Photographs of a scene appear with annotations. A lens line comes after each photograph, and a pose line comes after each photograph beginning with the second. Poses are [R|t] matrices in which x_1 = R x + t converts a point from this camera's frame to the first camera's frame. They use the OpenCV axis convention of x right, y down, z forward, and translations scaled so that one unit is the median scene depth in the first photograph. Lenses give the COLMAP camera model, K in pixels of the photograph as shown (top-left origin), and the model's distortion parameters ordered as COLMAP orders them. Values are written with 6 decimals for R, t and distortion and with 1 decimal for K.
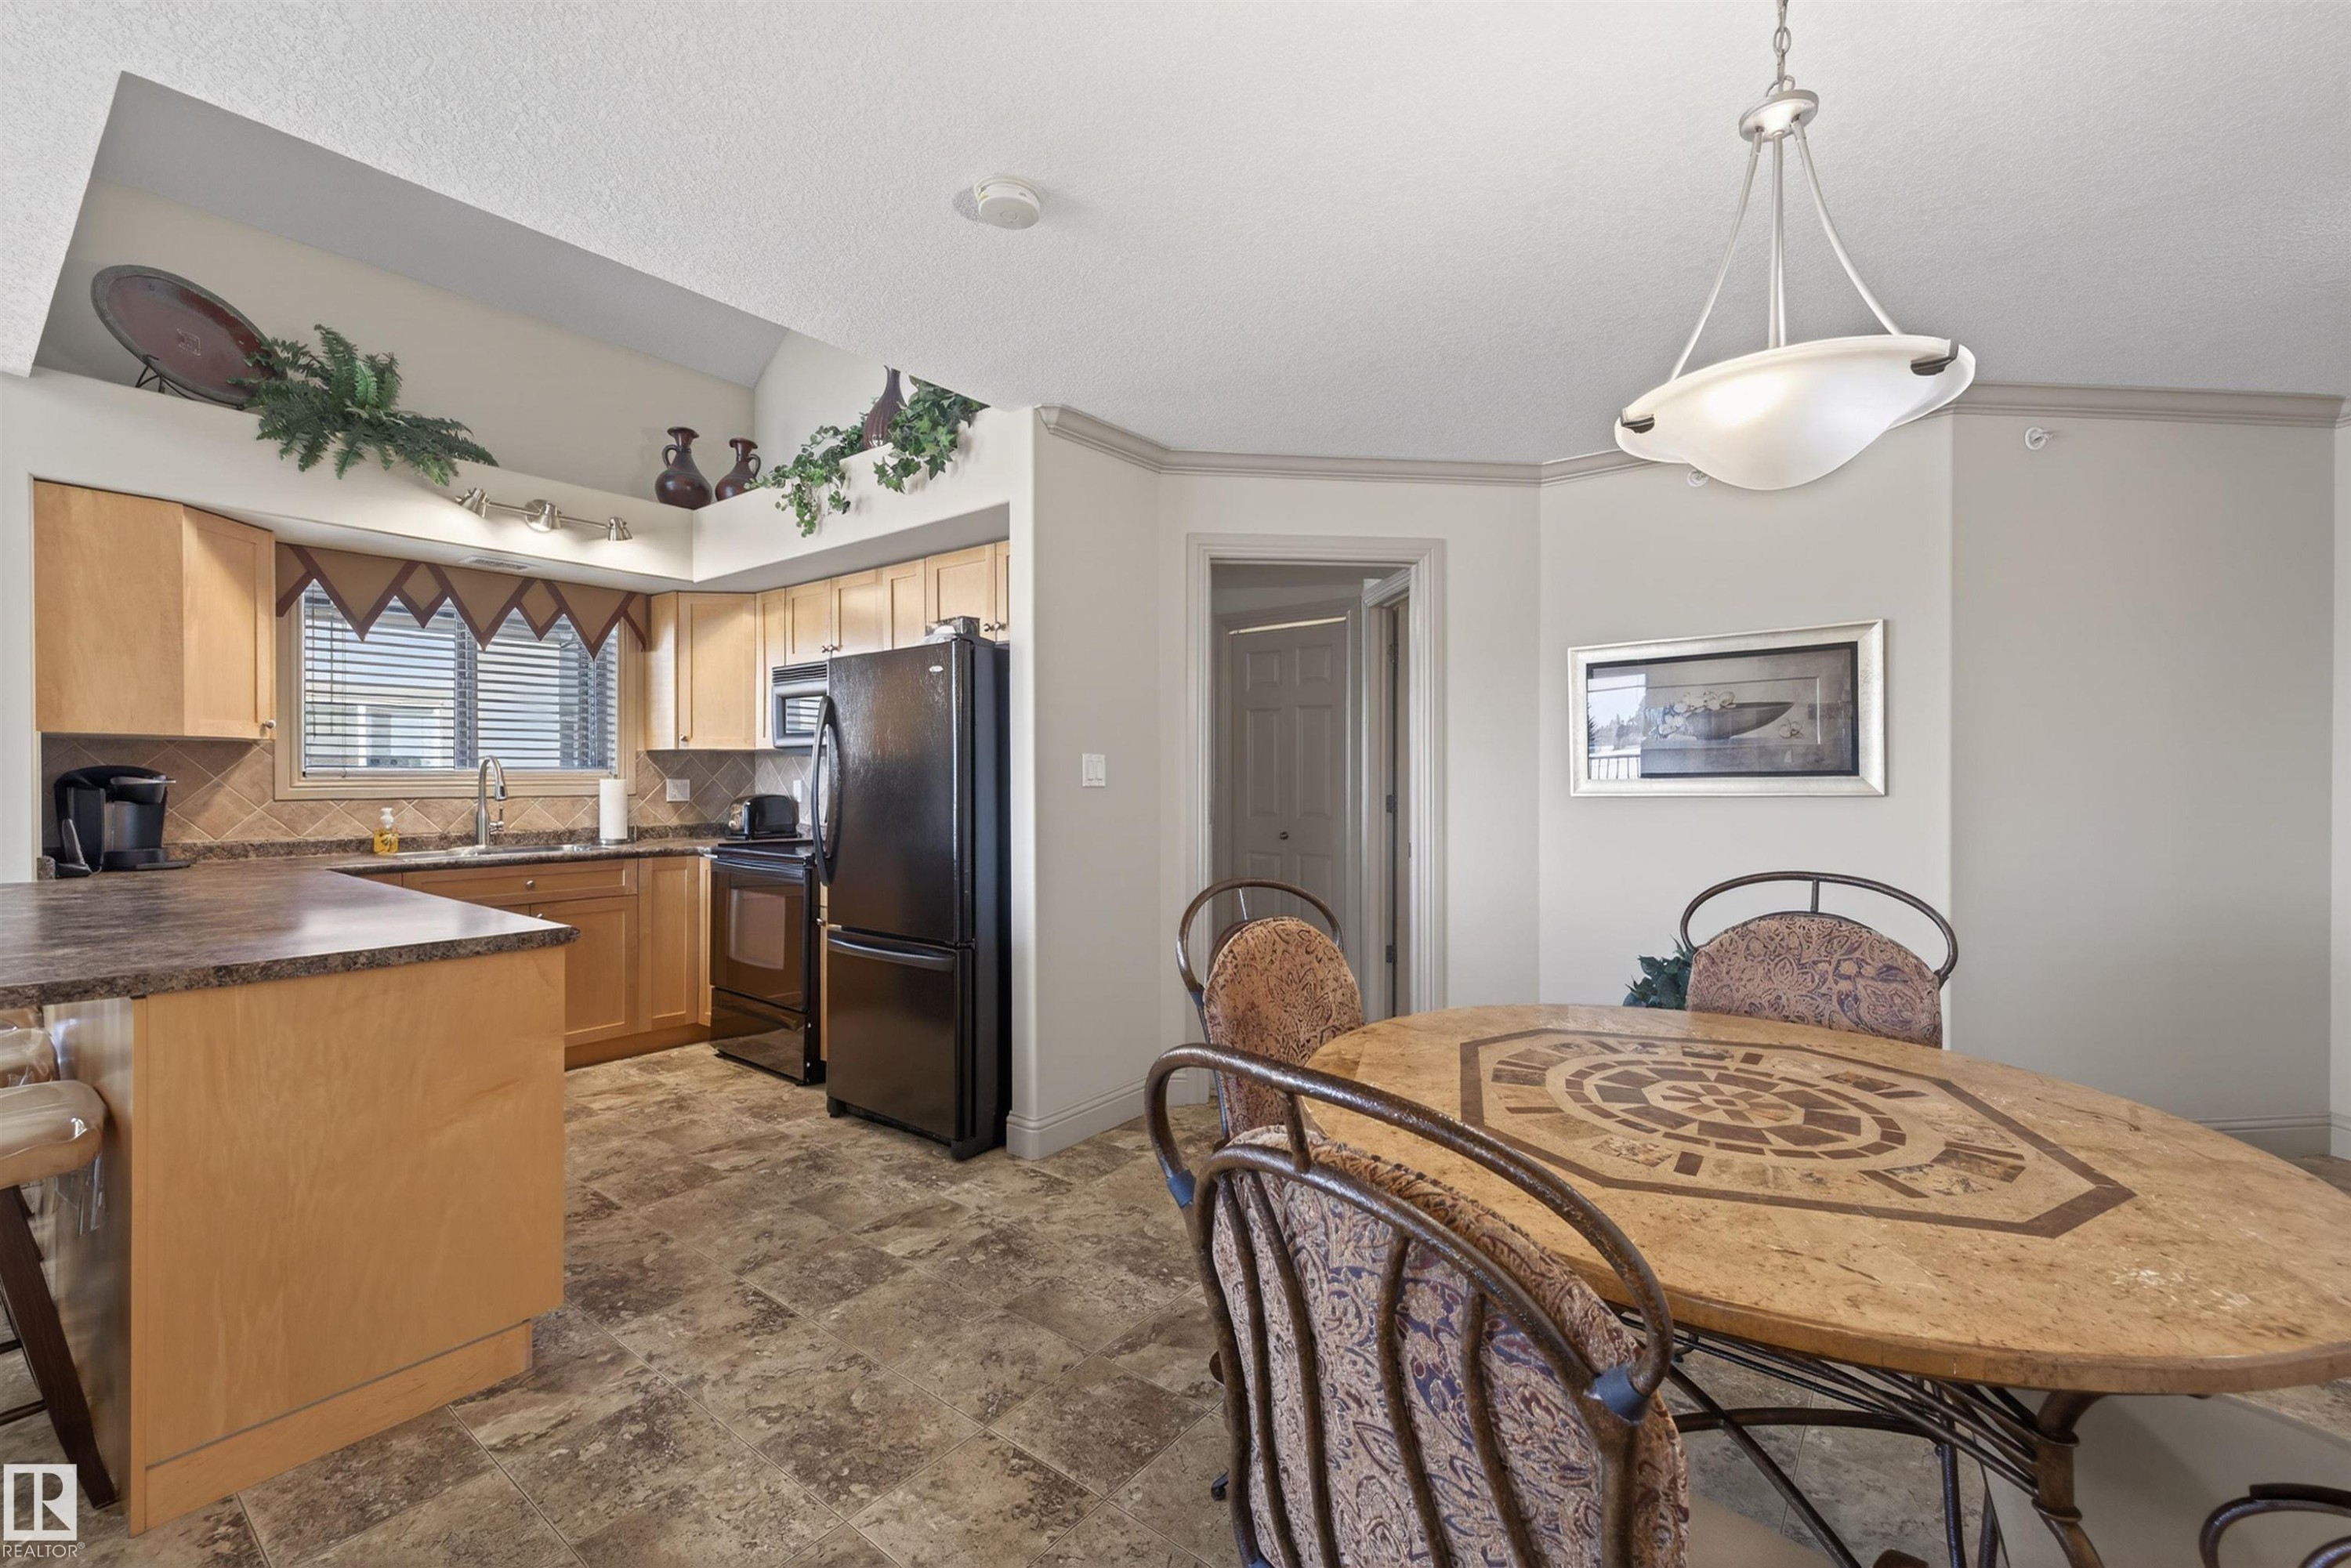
lens RADIAL K [[990.5, 0, 1168.4], [0, 990.5, 779.8], [0, 0, 1]] dist [0.010523, -0.000848]
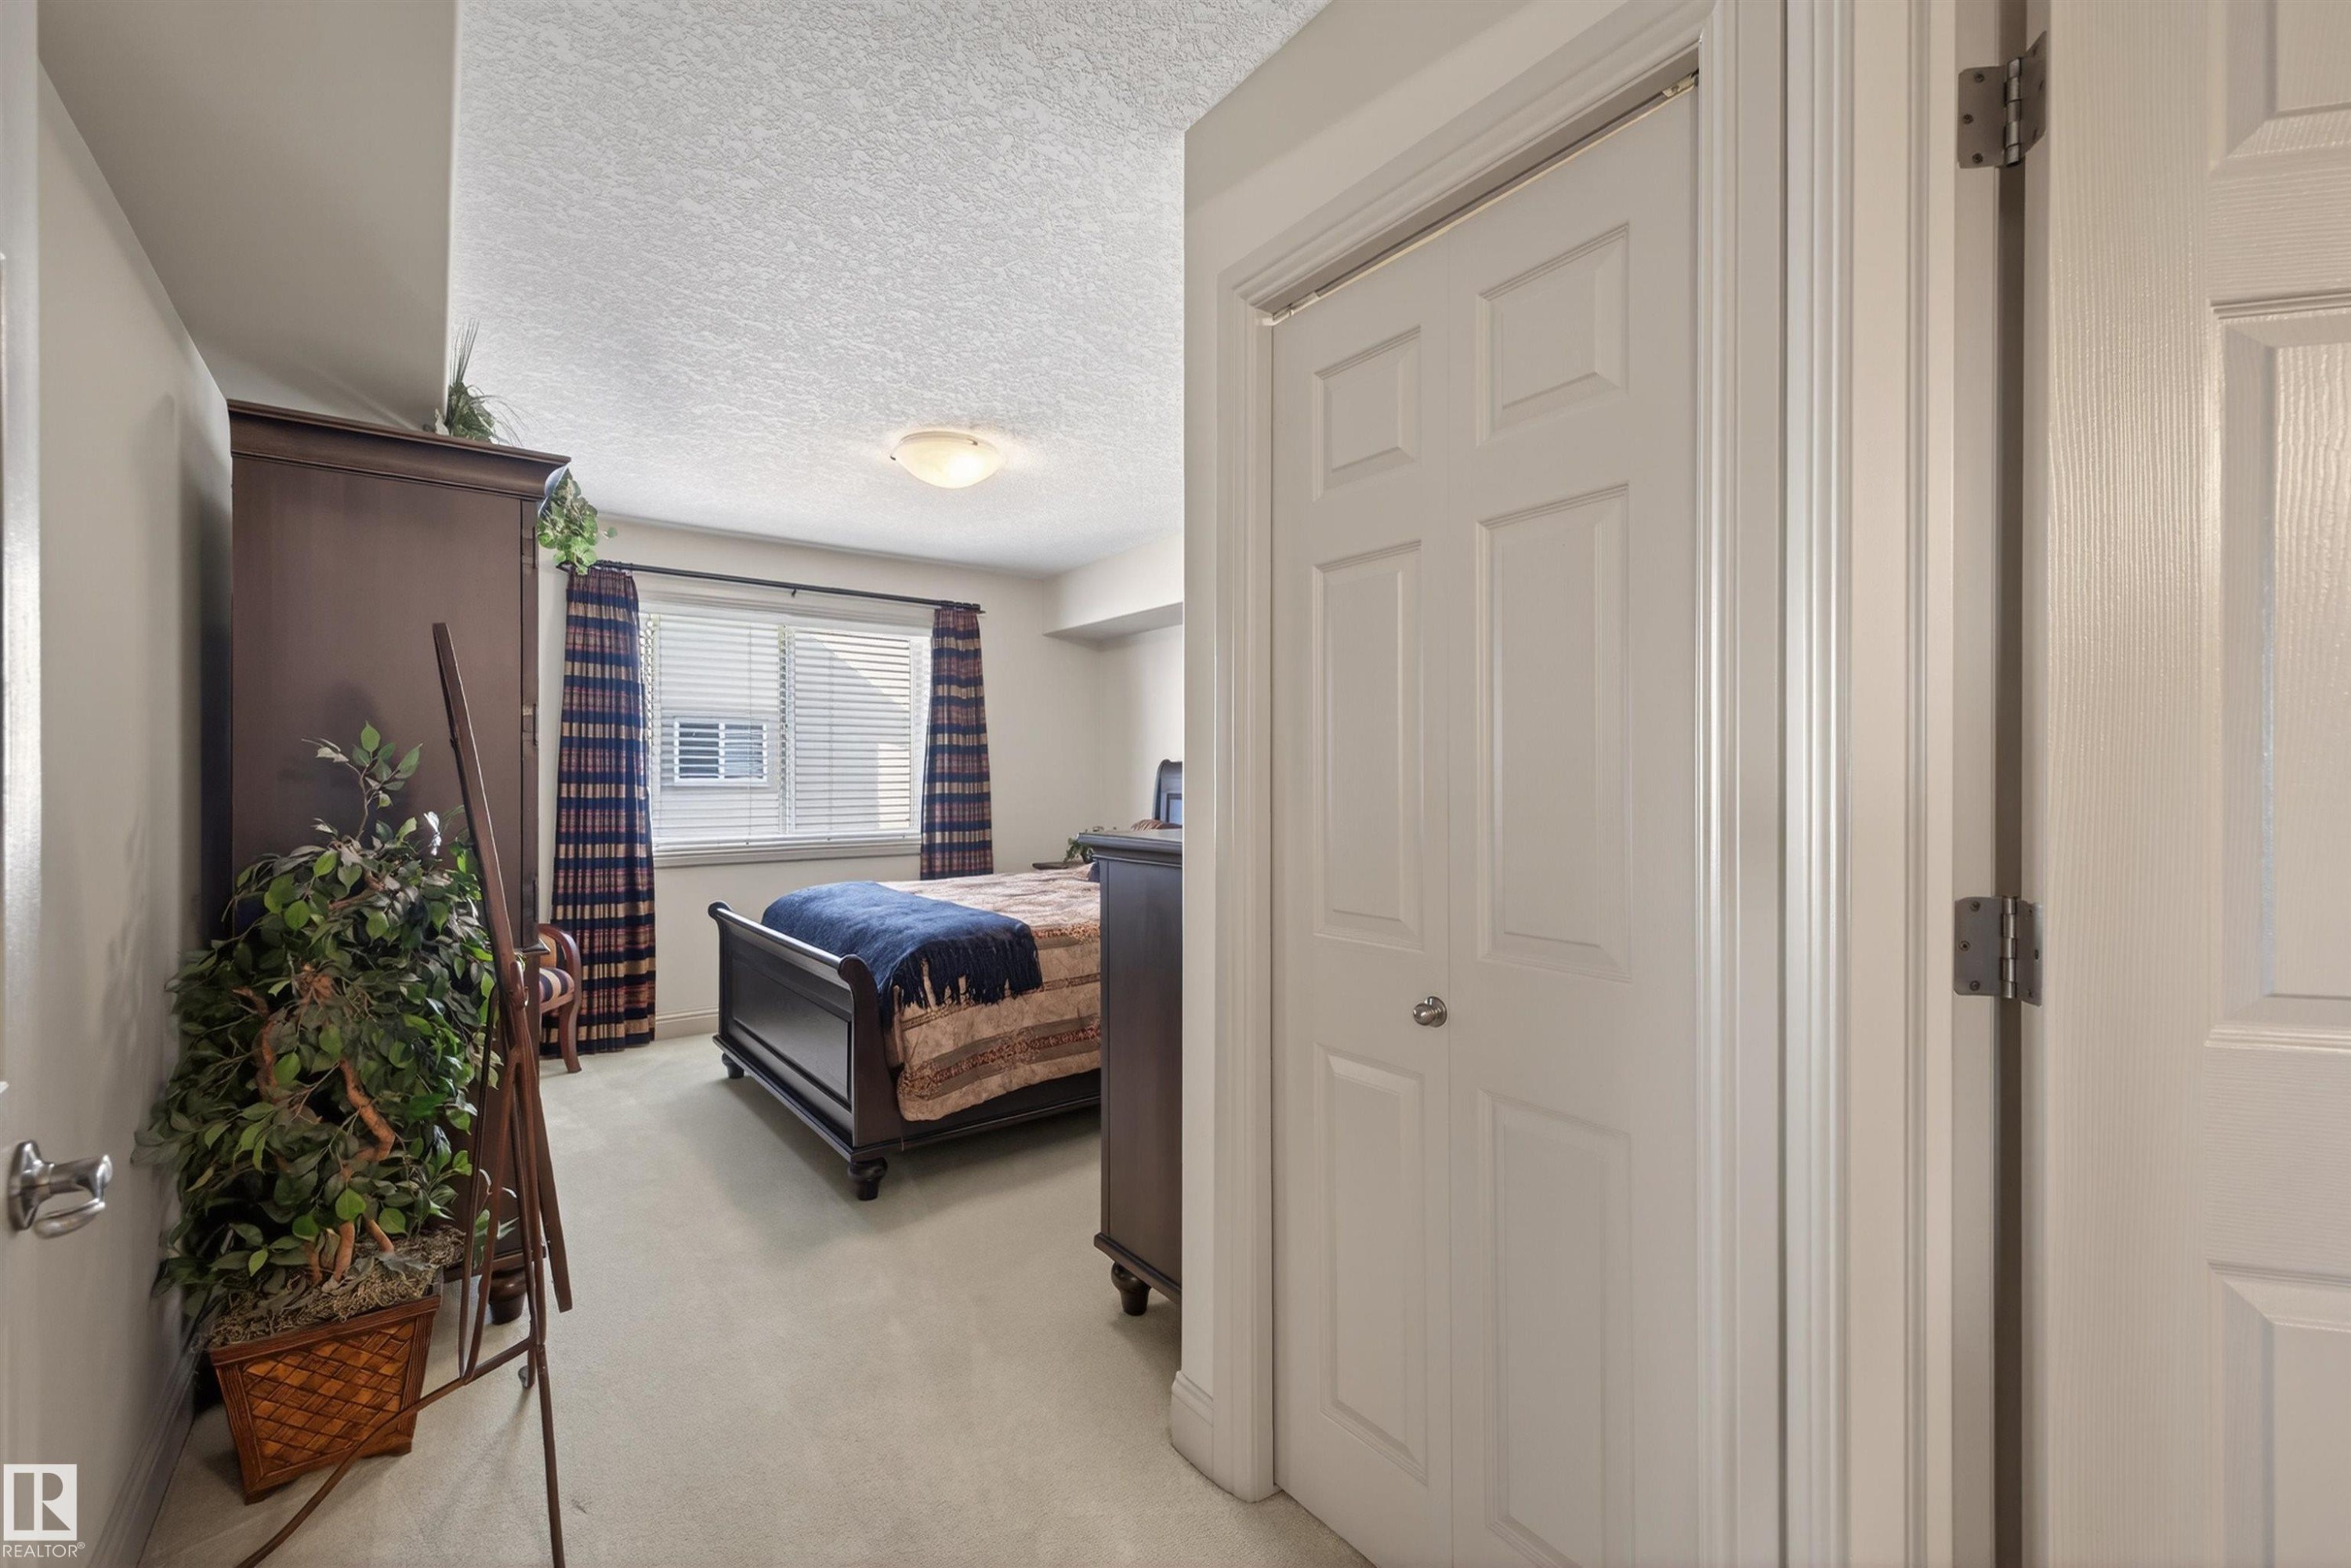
lens RADIAL K [[962.3, 0, 1172.9], [0, 962.3, 779.7], [0, 0, 1]] dist [-0.000853, -0.000414]
pose [[0.971798, 0.000200, -0.235816, 0.144331], [-0.001750, 0.999978, -0.006367, -0.005797], [0.235810, 0.006600, 0.971777, 0.954626]]
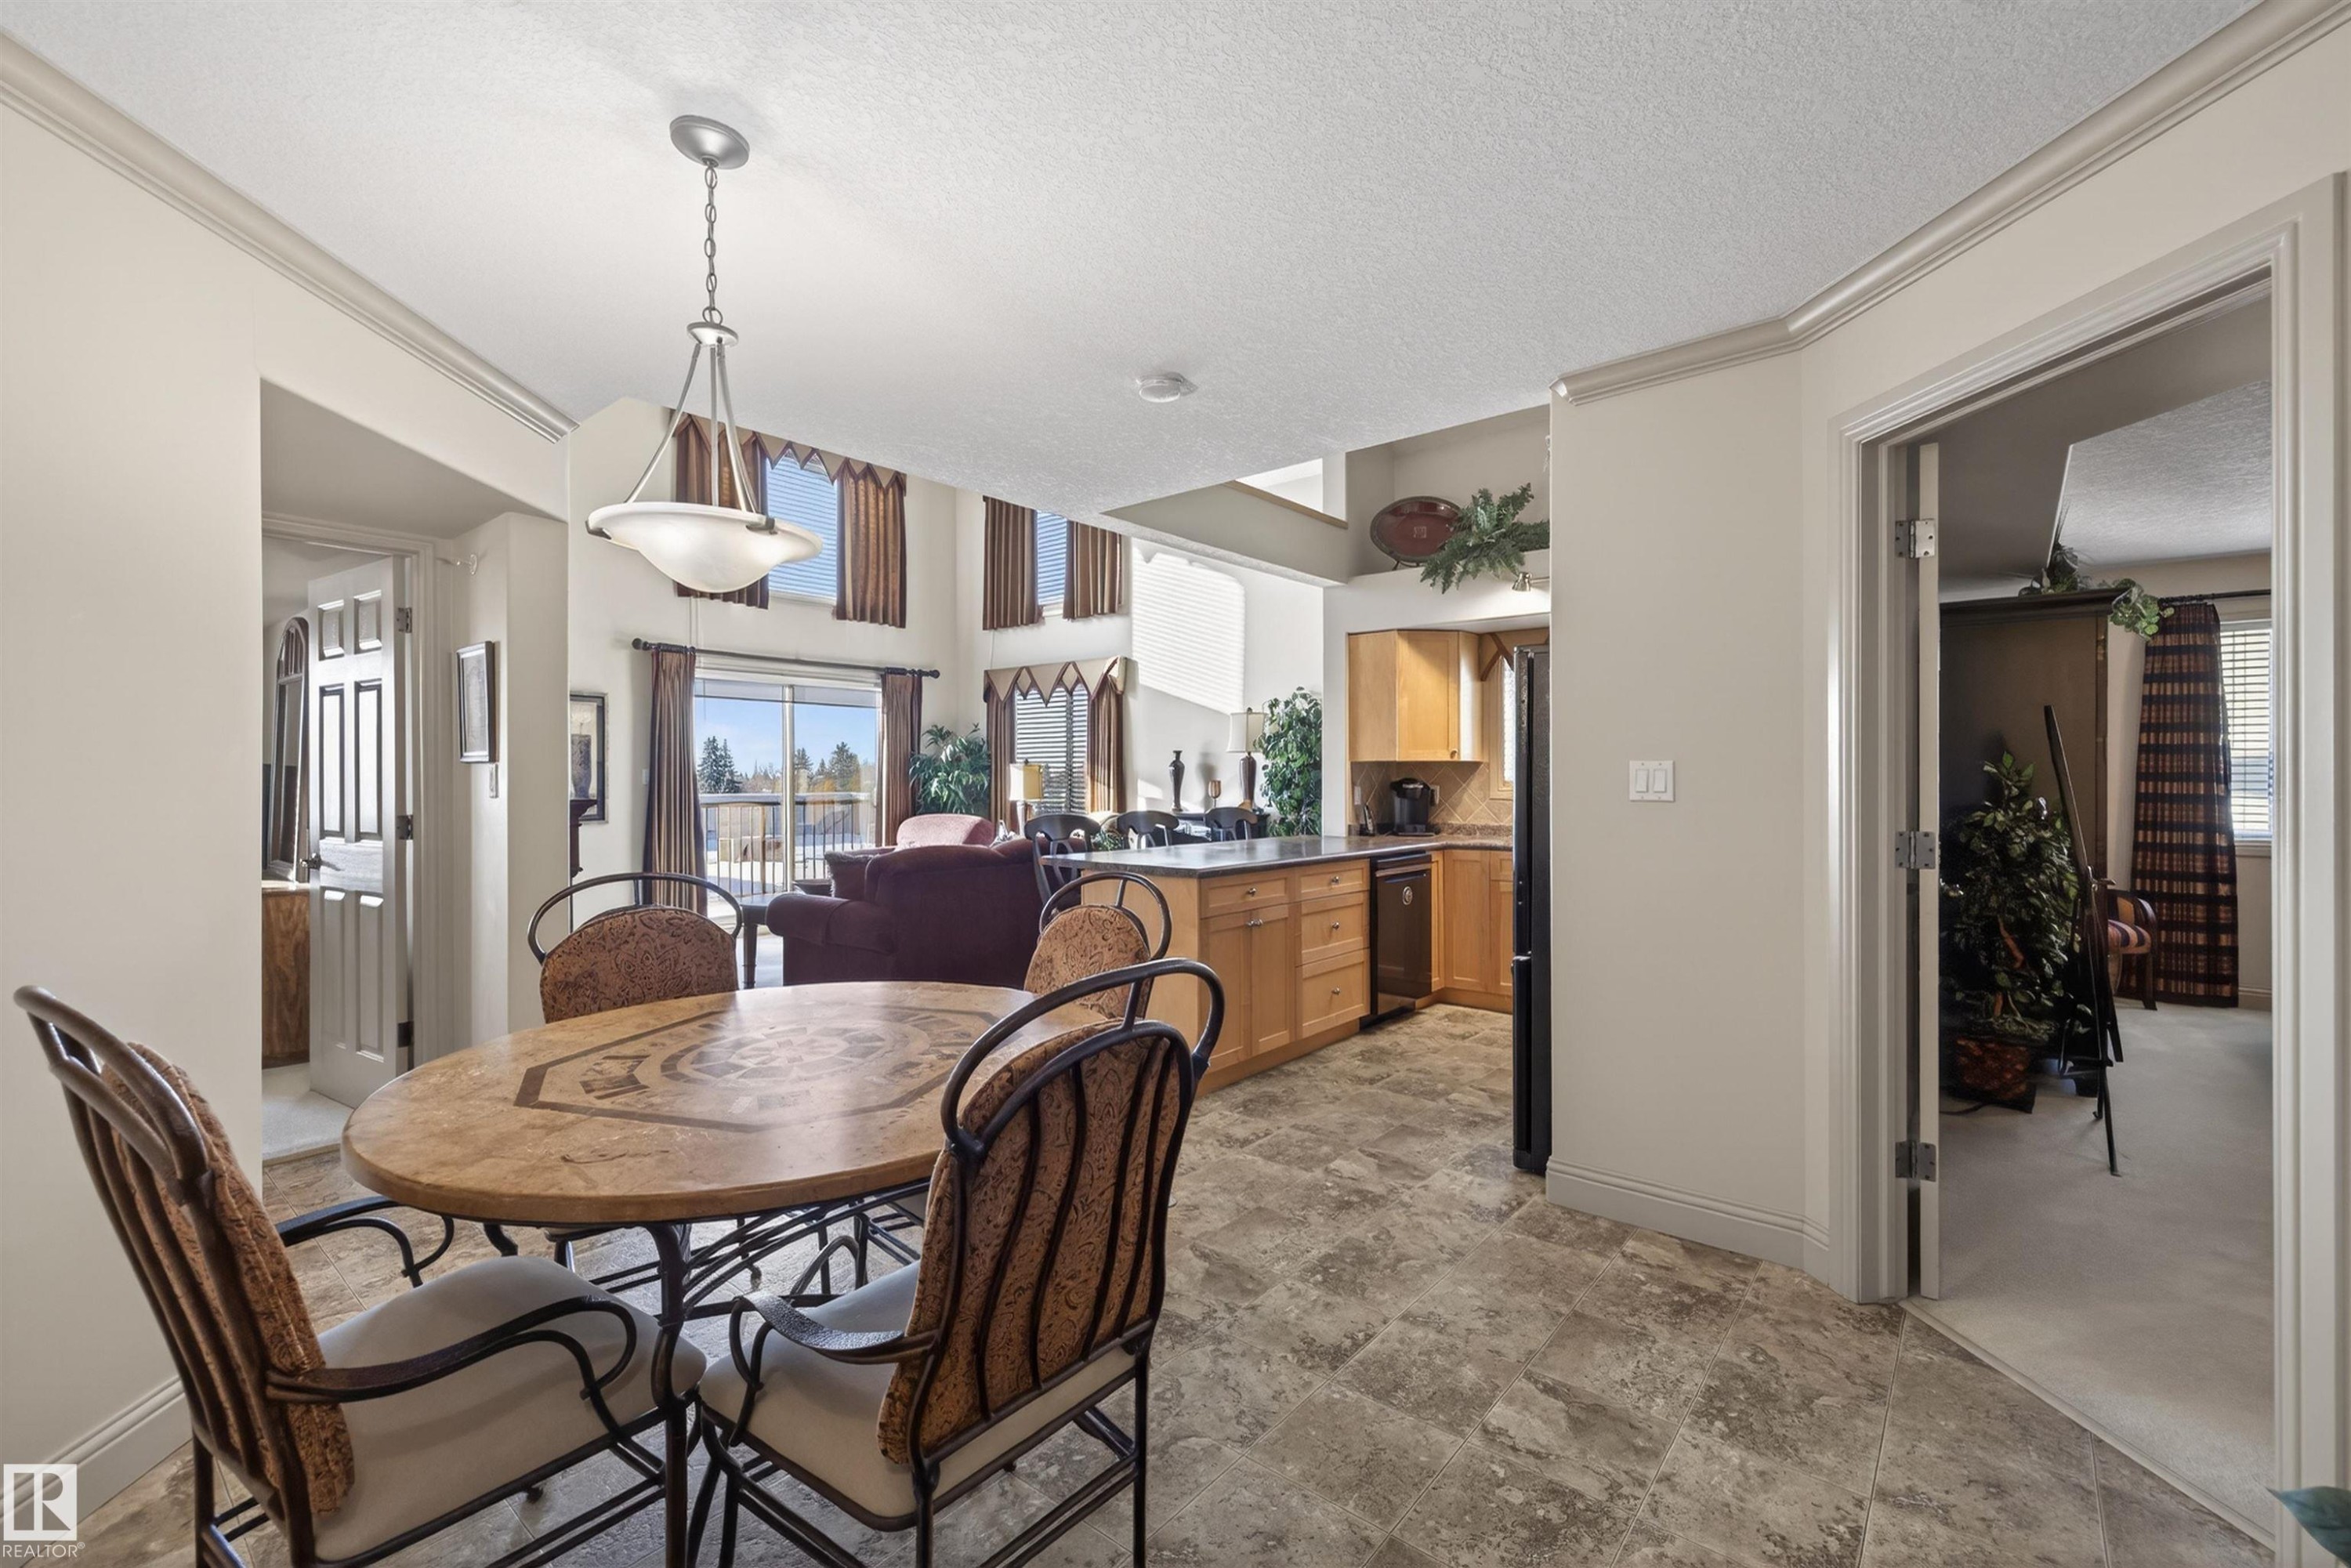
lens RADIAL K [[990.5, 0, 1178.0], [0, 990.5, 788.2], [0, 0, 1]] dist [0.010523, -0.000848]
pose [[-0.019457, 0.007707, -0.999781, 0.635226], [-0.001241, 0.999969, 0.007733, -0.007699], [0.999810, 0.001391, -0.019447, 0.532811]]
